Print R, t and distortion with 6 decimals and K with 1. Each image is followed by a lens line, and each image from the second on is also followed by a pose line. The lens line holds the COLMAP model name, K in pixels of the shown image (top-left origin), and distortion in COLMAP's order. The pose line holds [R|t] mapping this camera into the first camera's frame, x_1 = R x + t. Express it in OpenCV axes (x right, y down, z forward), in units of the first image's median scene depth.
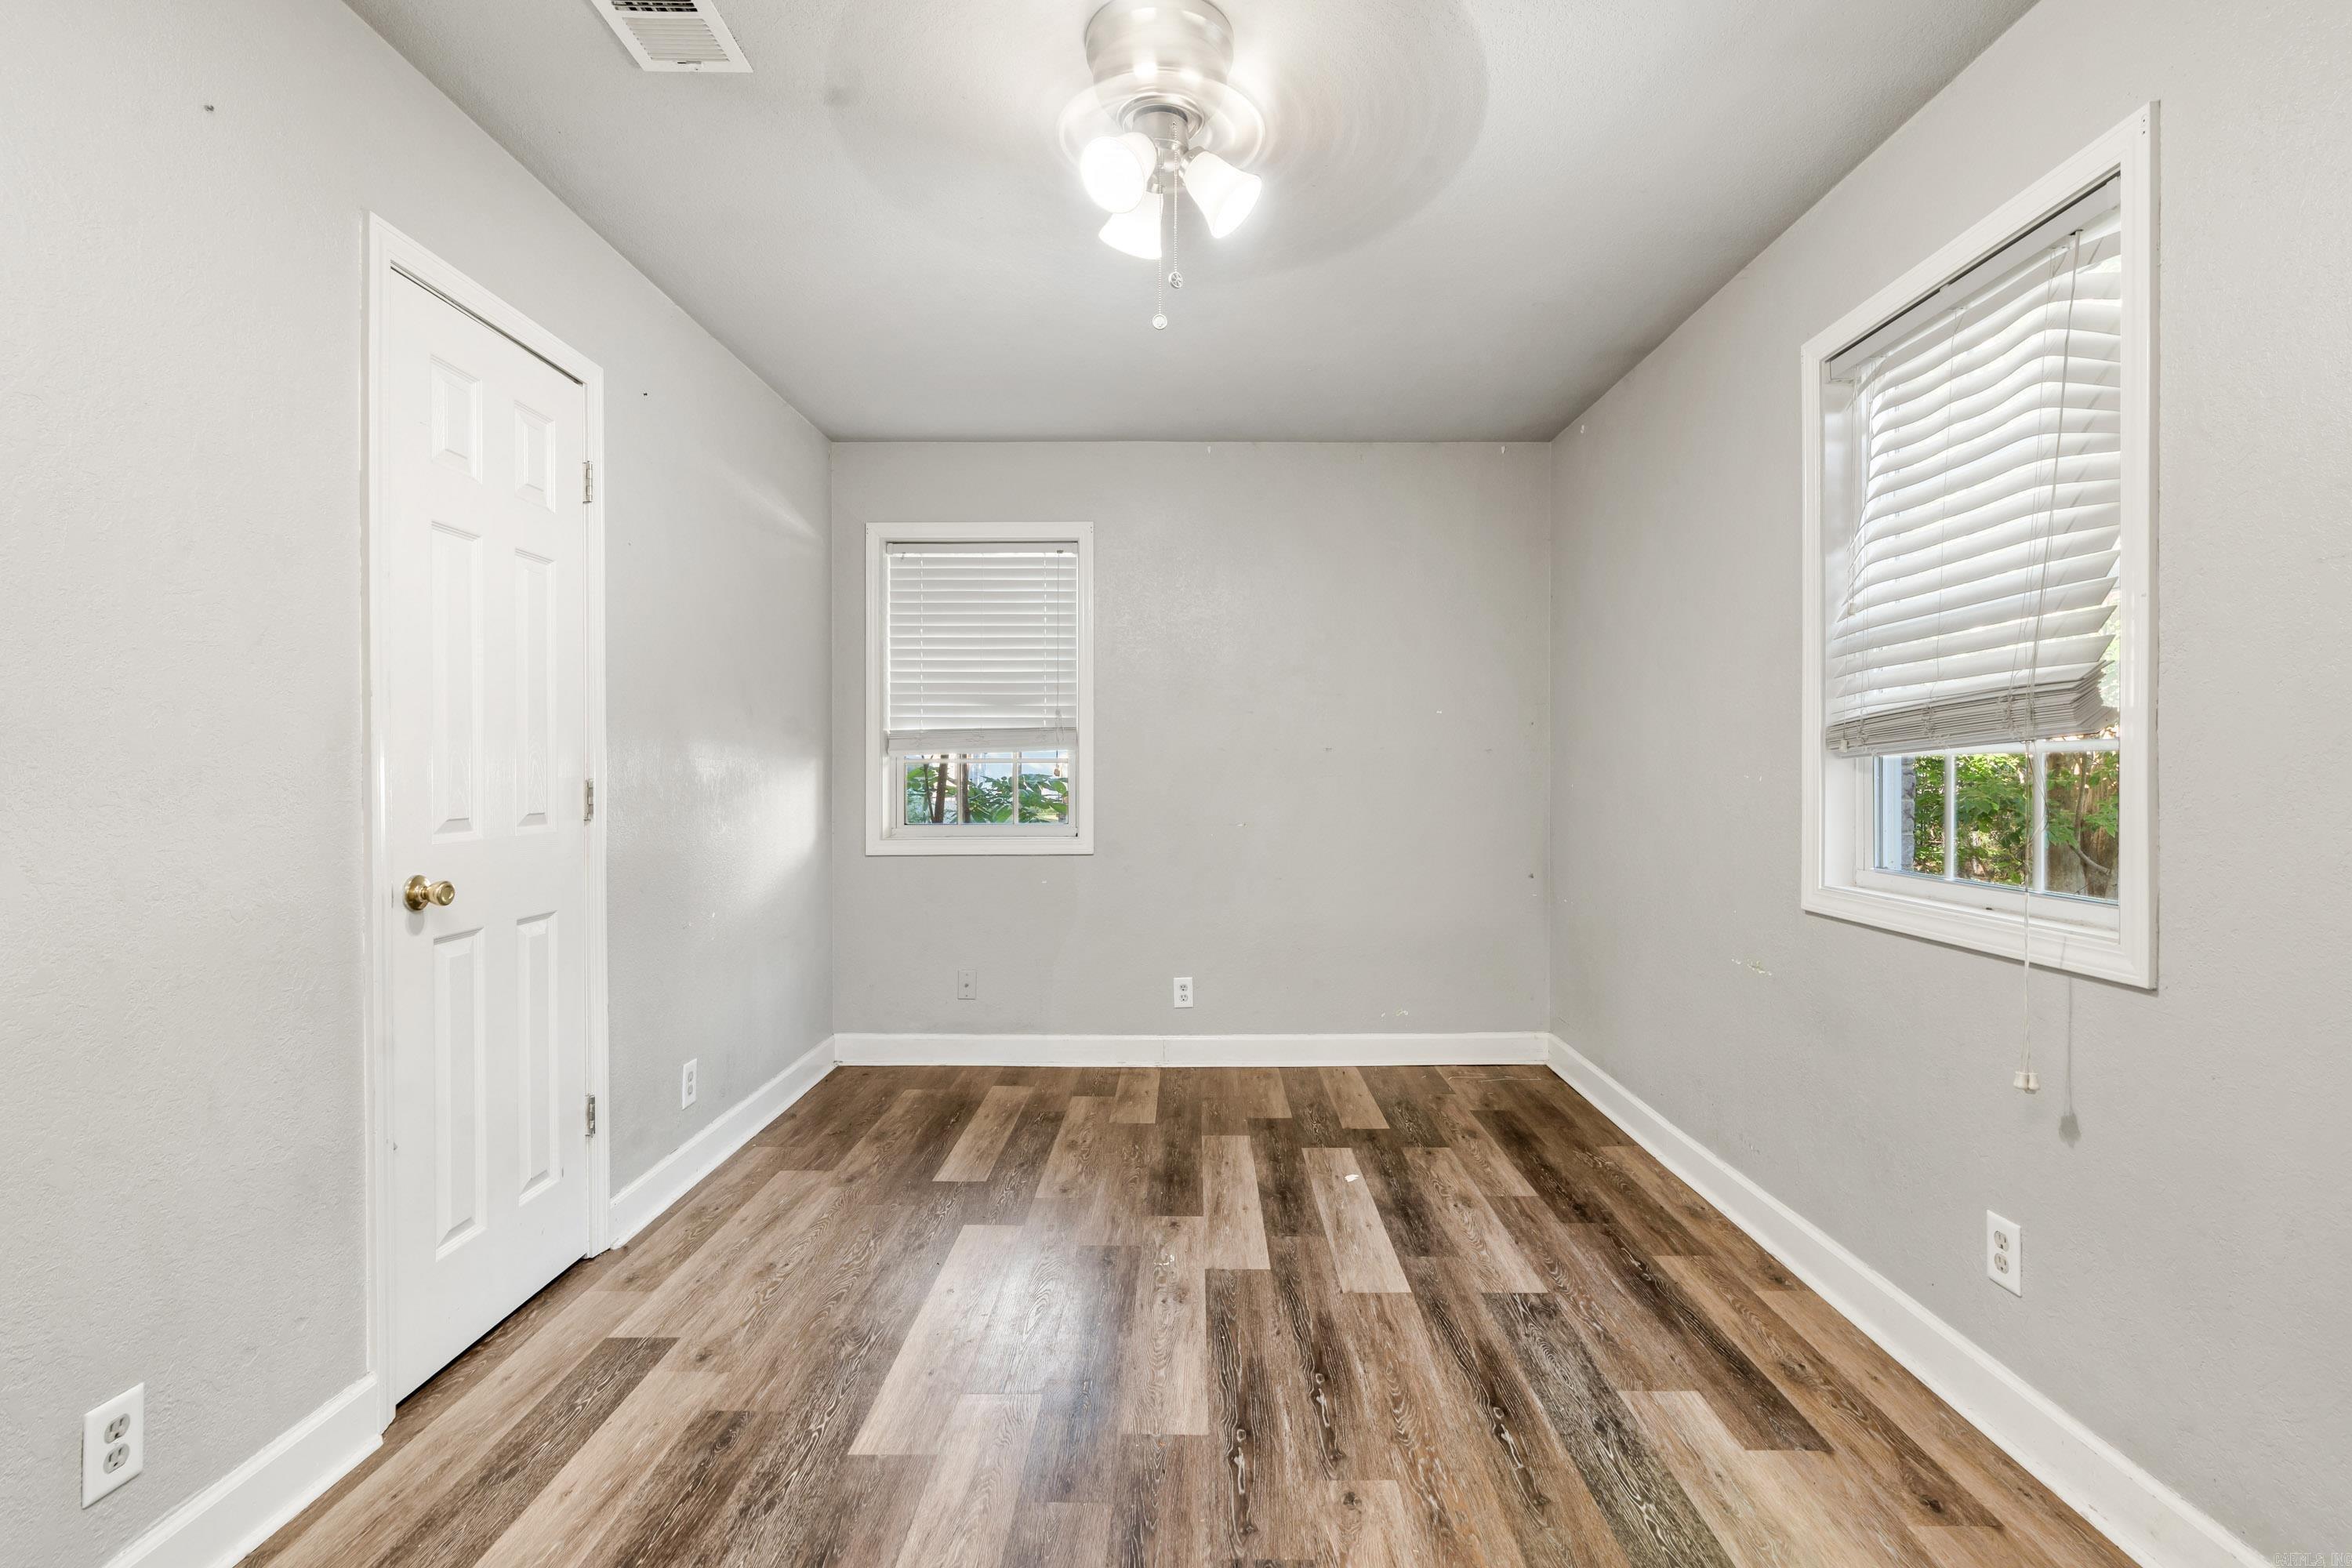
lens RADIAL K [[1062.4, 0, 1169.5], [0, 1062.4, 783.4], [0, 0, 1]] dist [-0.004103, 0.000255]
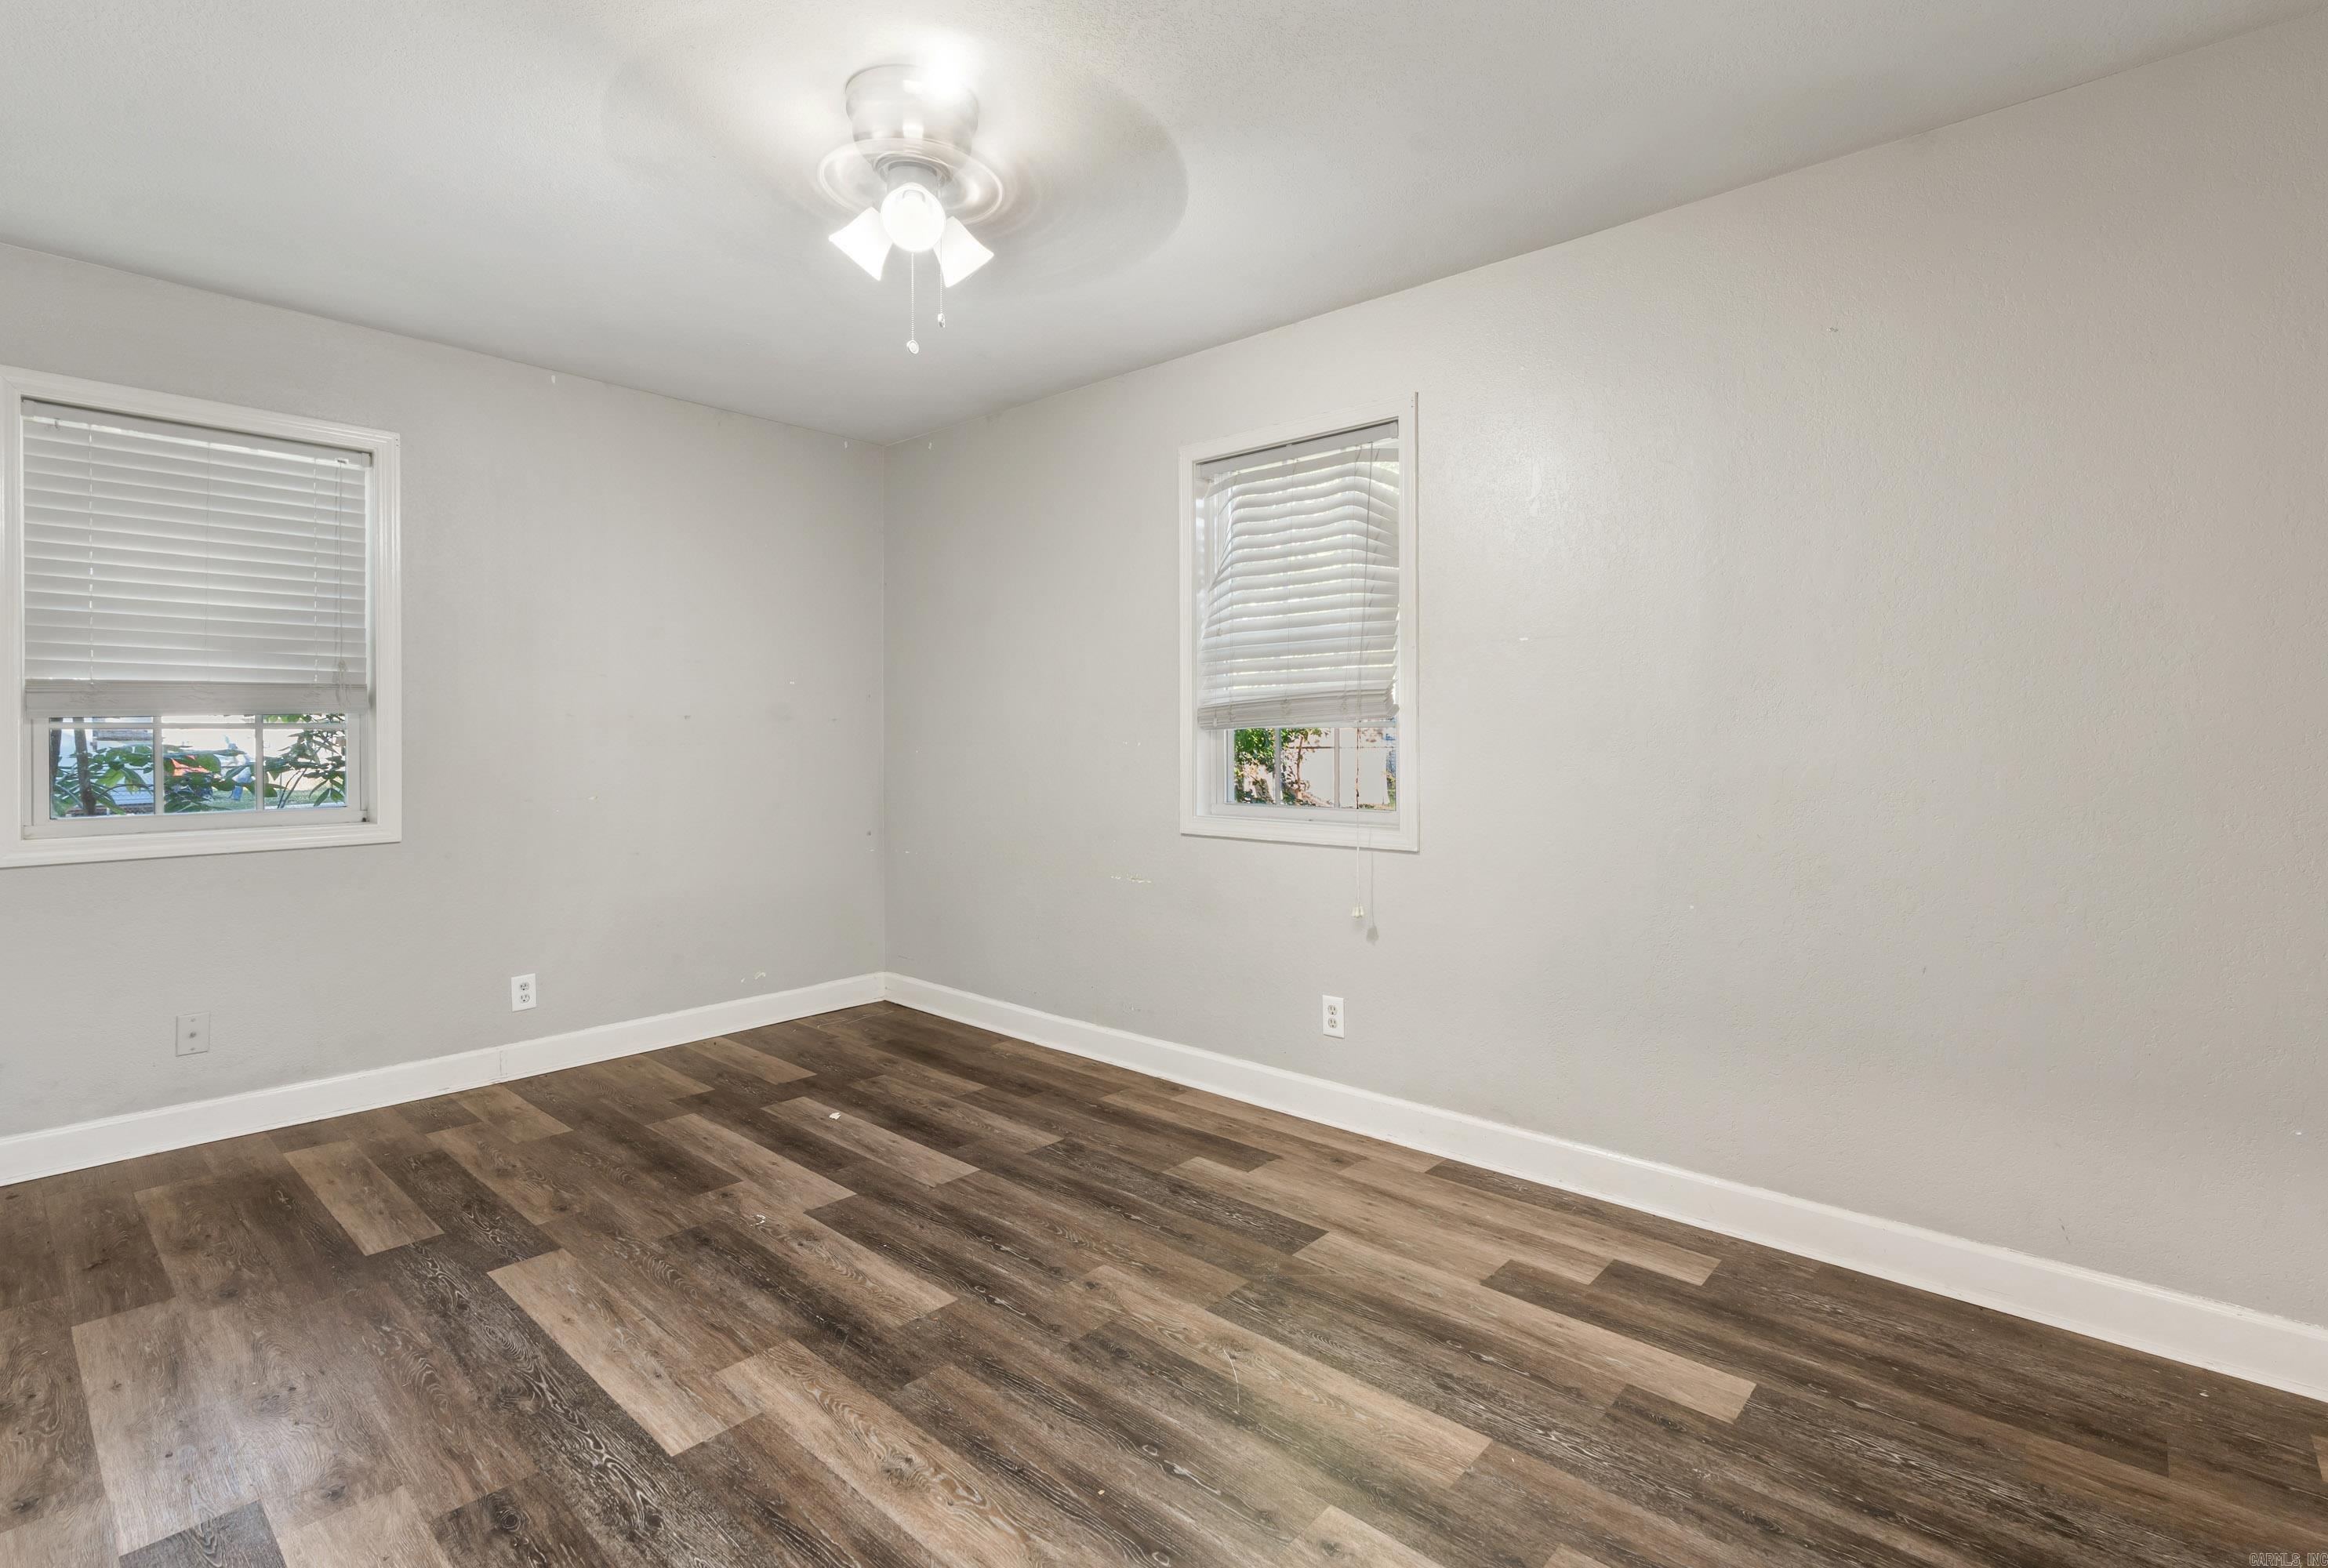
lens RADIAL K [[1103.9, 0, 1161.5], [0, 1103.9, 753.1], [0, 0, 1]] dist [-0.002683, 0.000734]
pose [[0.665118, -0.011467, 0.746650, -0.557388], [0.010190, 0.999928, 0.006280, -0.001015], [-0.746668, 0.003432, 0.665188, 0.007157]]
